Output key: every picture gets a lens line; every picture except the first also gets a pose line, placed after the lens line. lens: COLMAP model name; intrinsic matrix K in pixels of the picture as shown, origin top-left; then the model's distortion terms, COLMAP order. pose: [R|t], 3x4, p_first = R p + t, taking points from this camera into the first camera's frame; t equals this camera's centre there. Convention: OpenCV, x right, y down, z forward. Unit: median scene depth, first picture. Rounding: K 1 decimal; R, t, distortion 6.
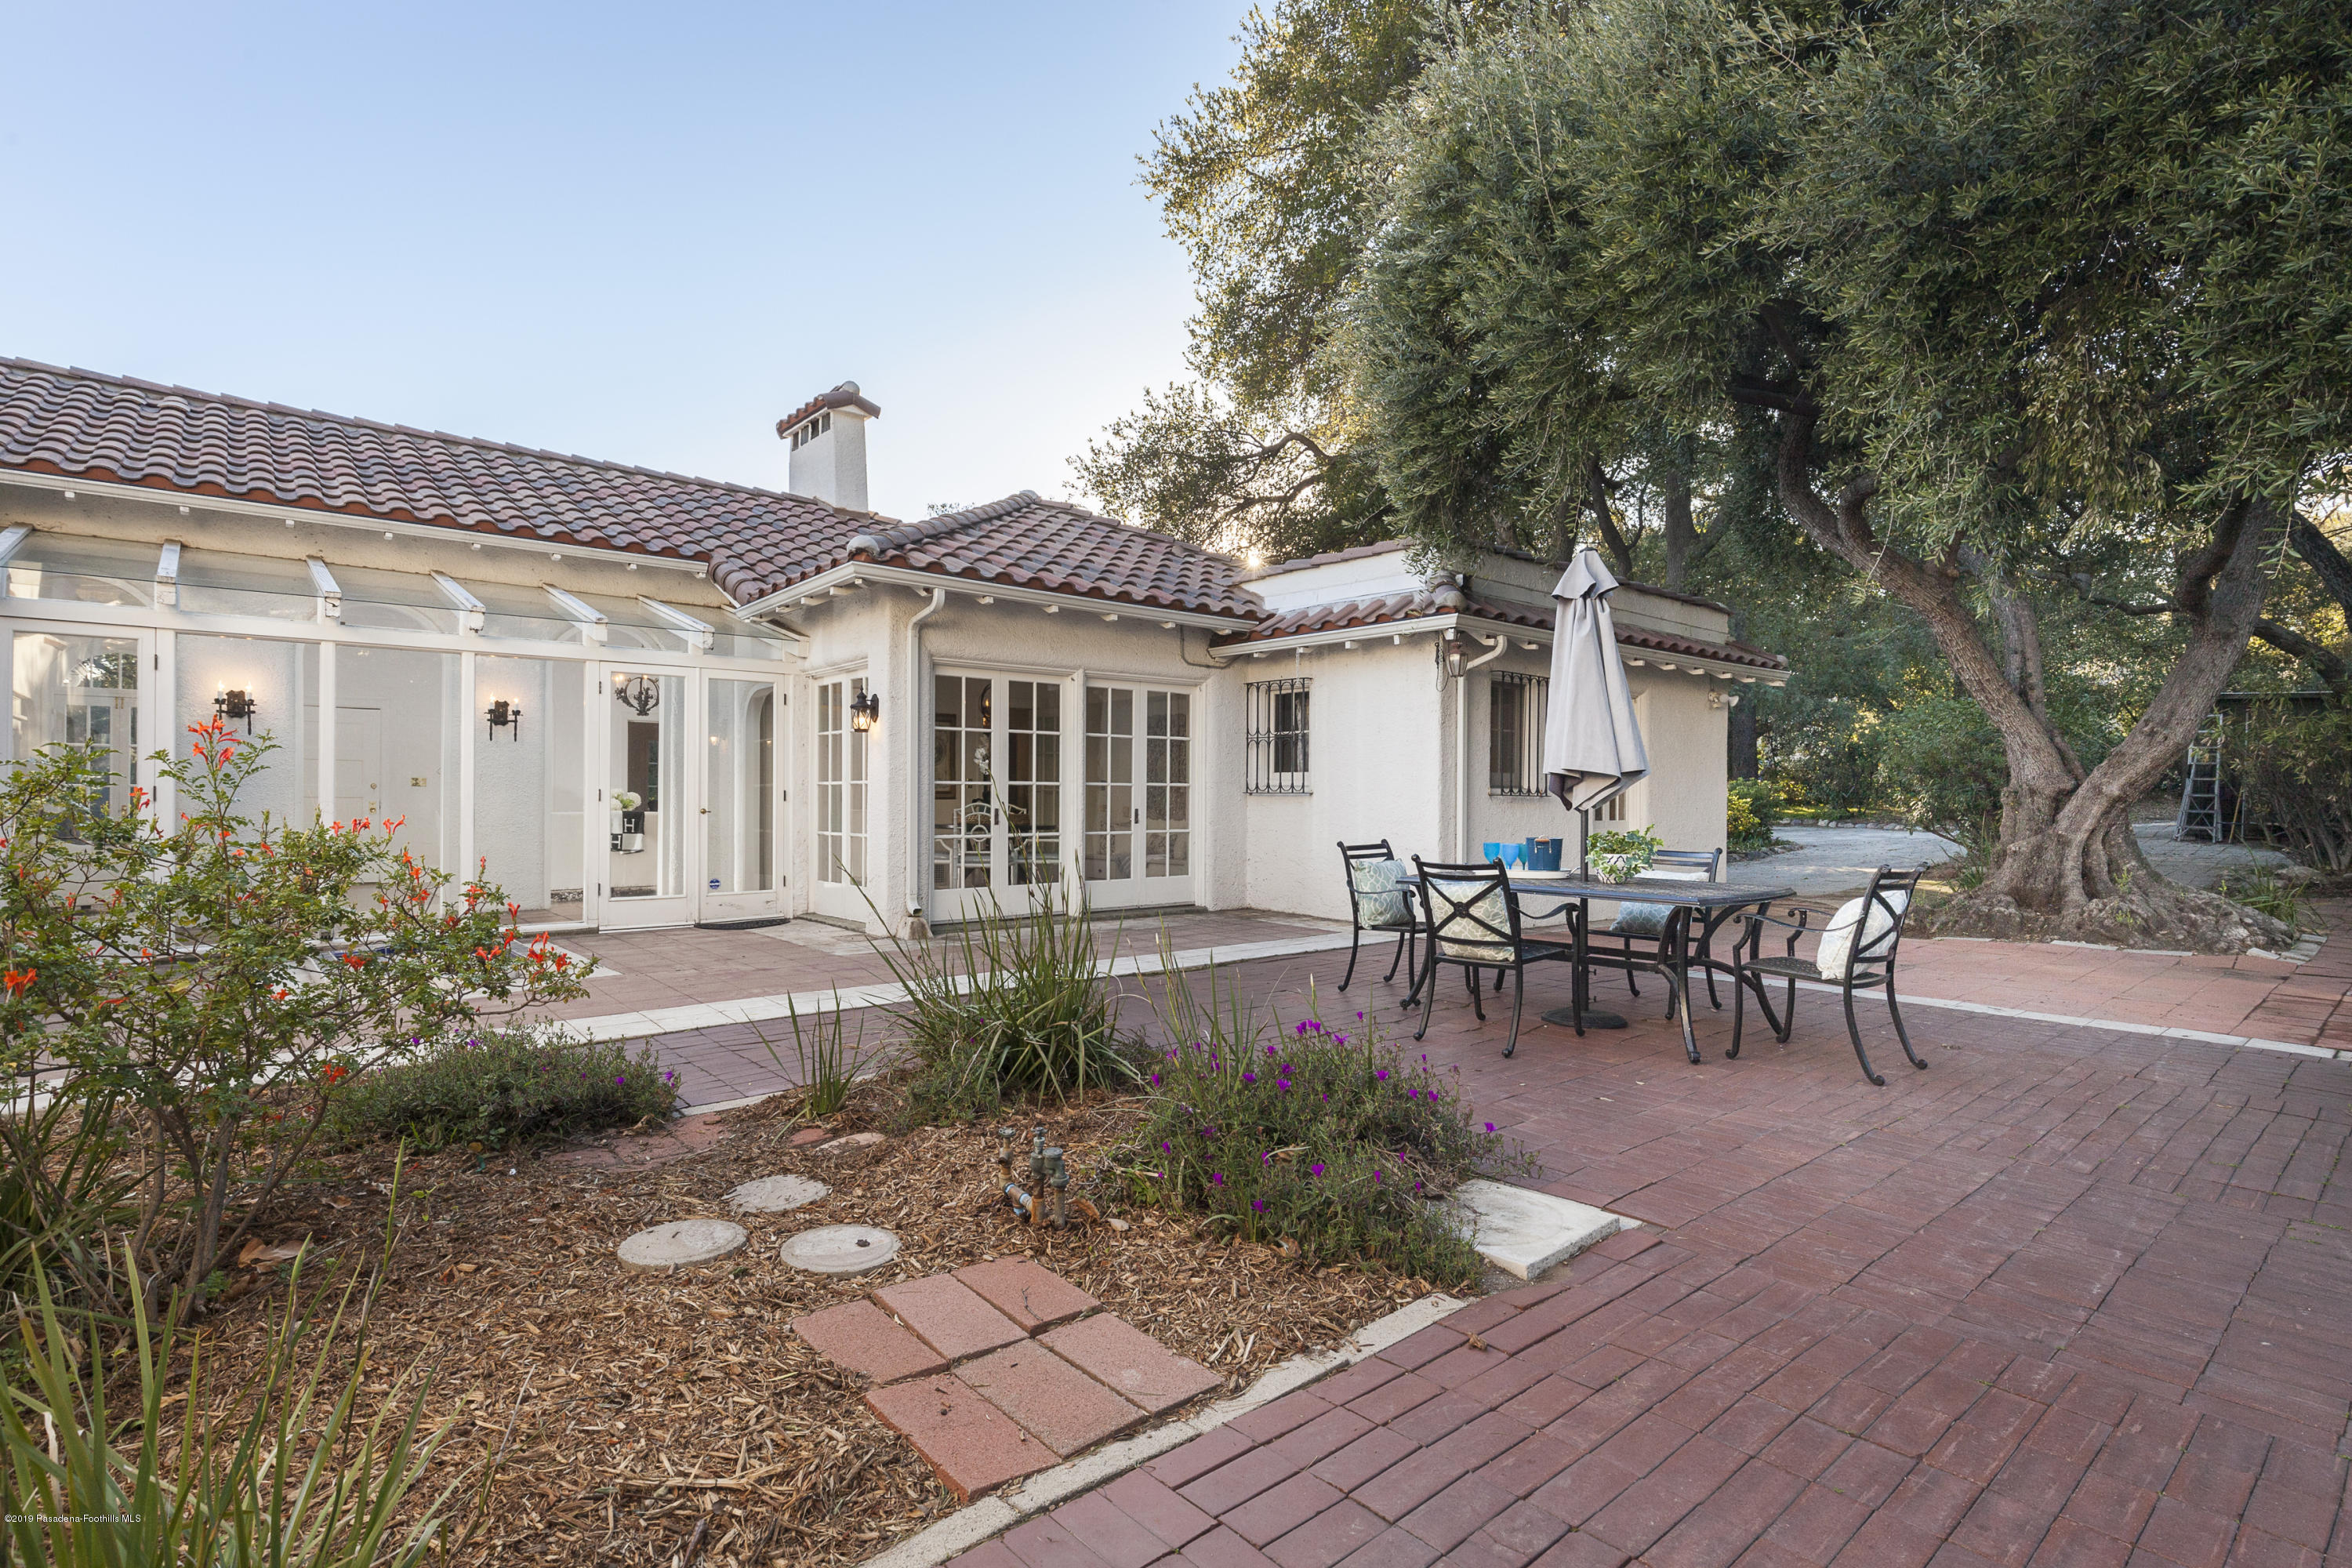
lens RADIAL K [[1136.3, 0, 1162.3], [0, 1136.3, 781.6], [0, 0, 1]] dist [-0.003641, -0.000328]
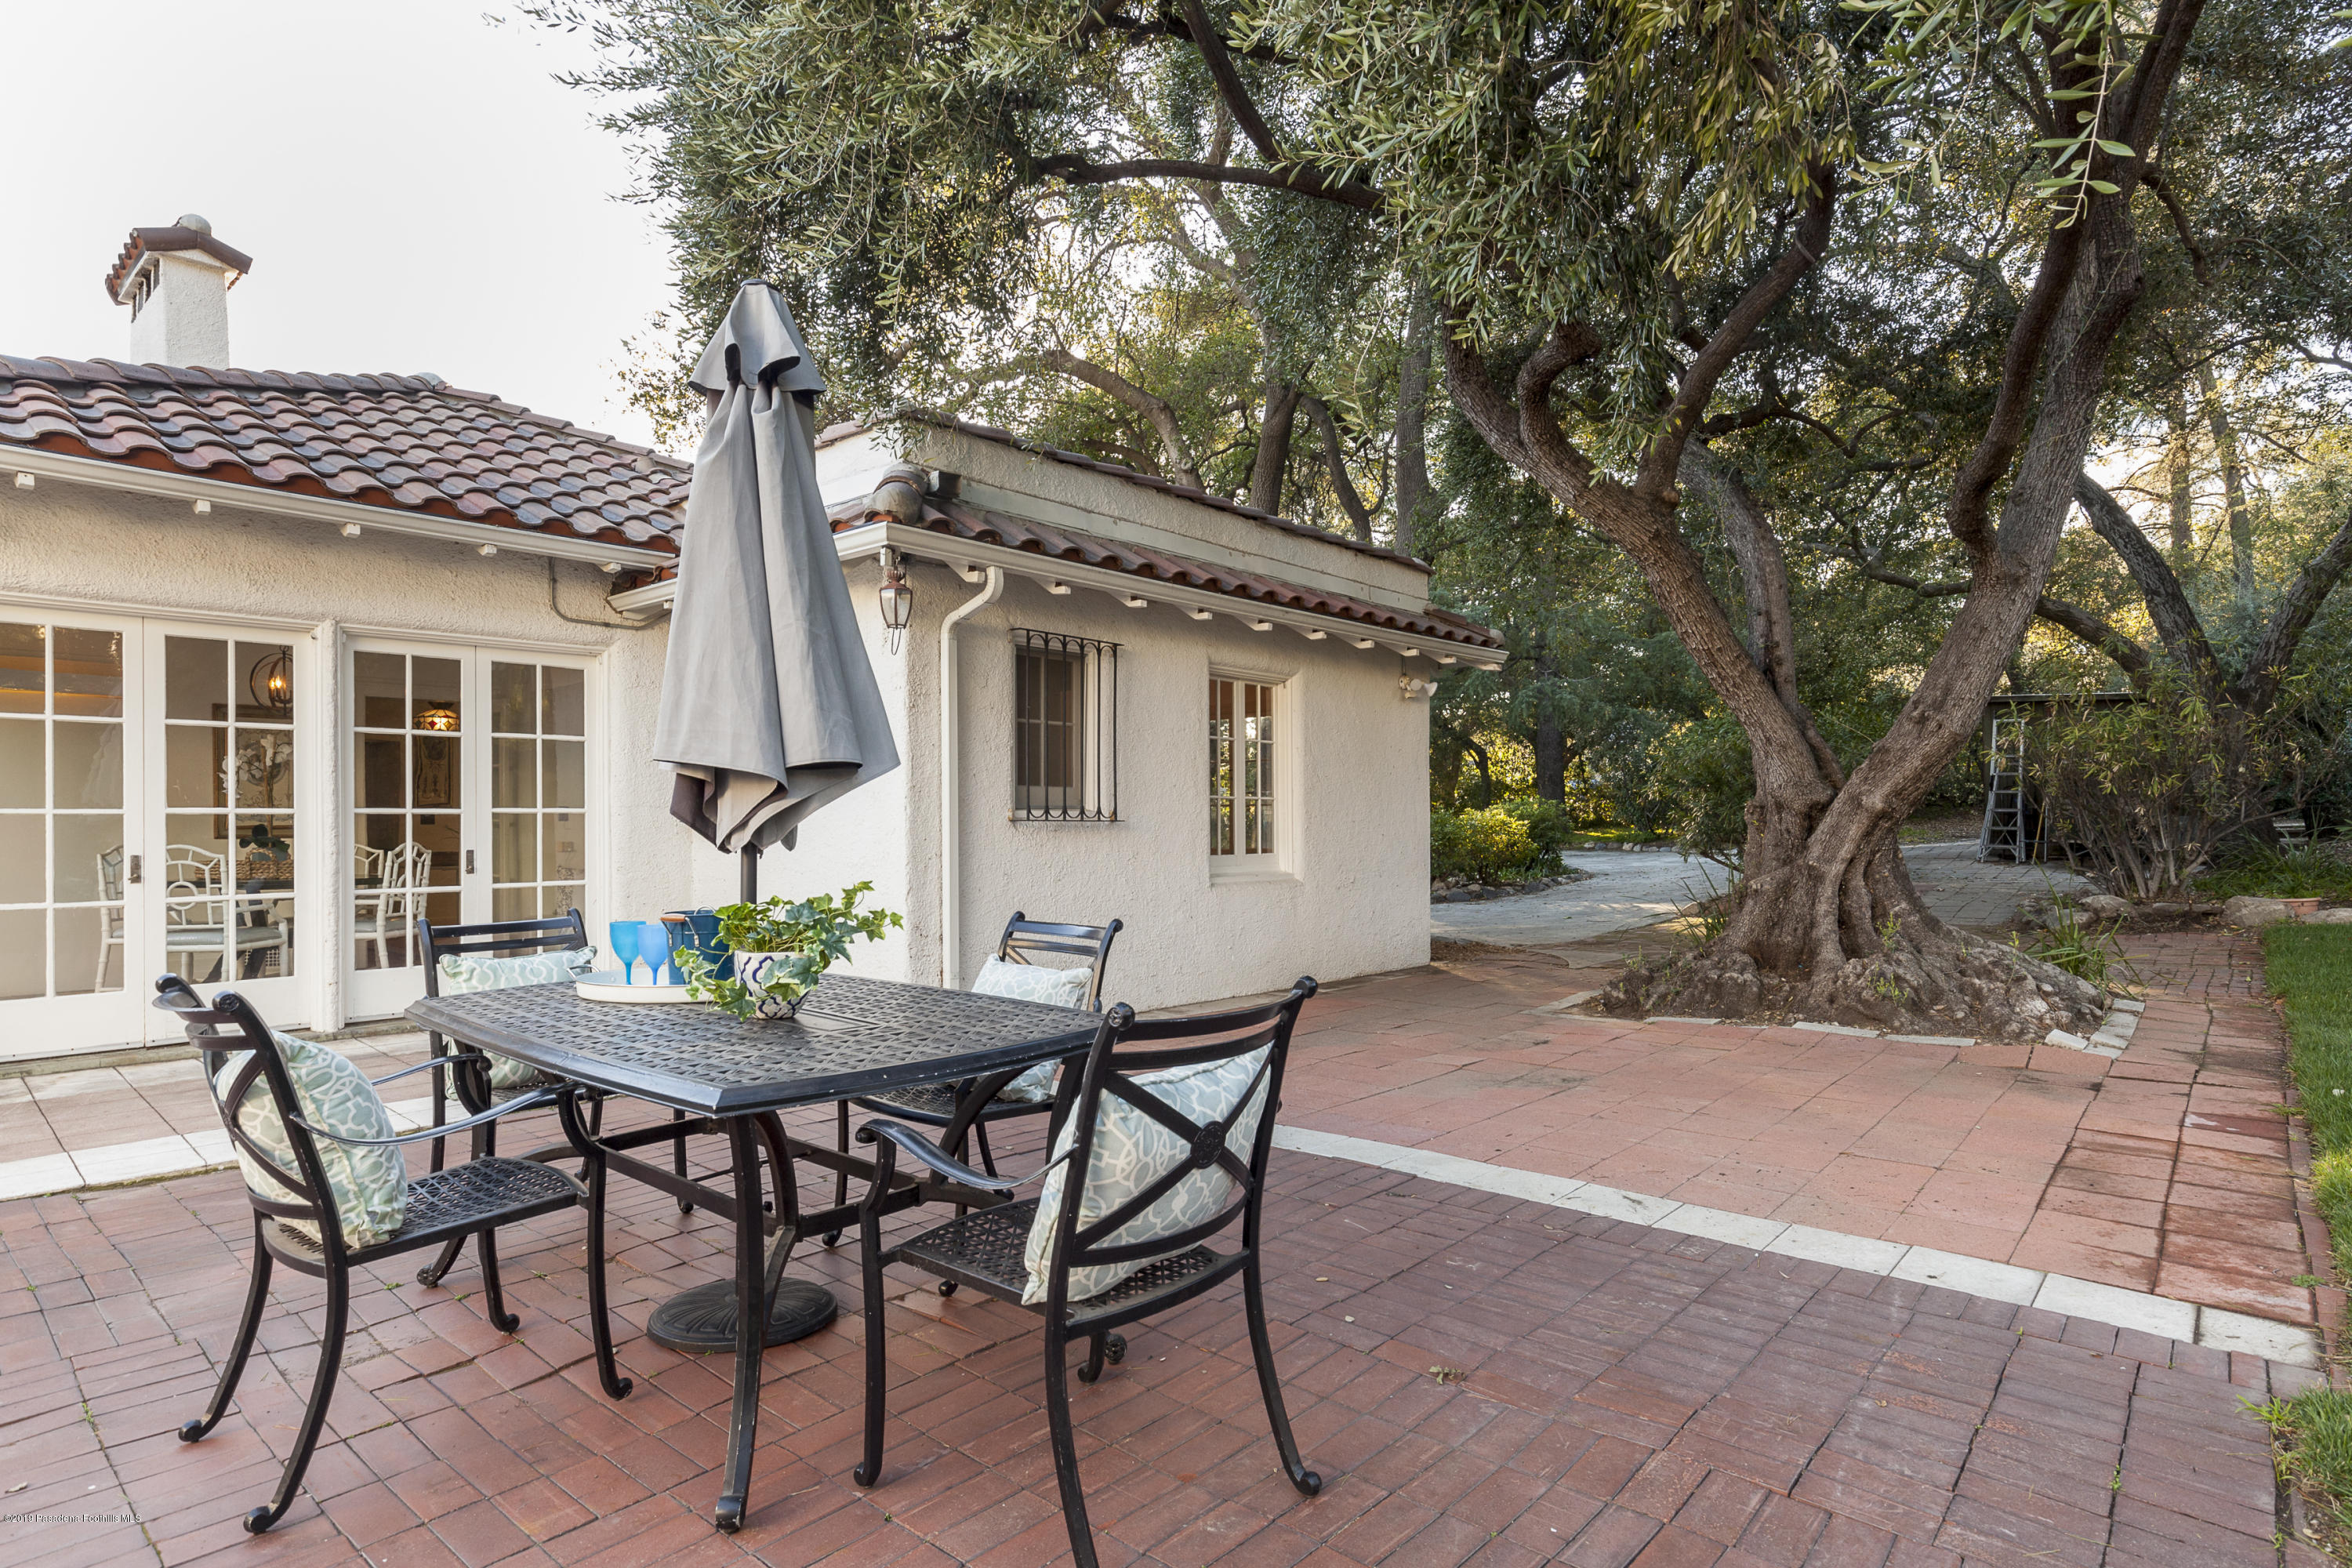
lens RADIAL K [[1242.0, 0, 1185.8], [0, 1242.0, 802.9], [0, 0, 1]] dist [-0.001579, -0.001370]
pose [[0.988060, -0.010590, 0.153705, 0.279418], [0.011257, 0.999931, -0.003467, 0.005594], [-0.153657, 0.005156, 0.988111, 0.285910]]
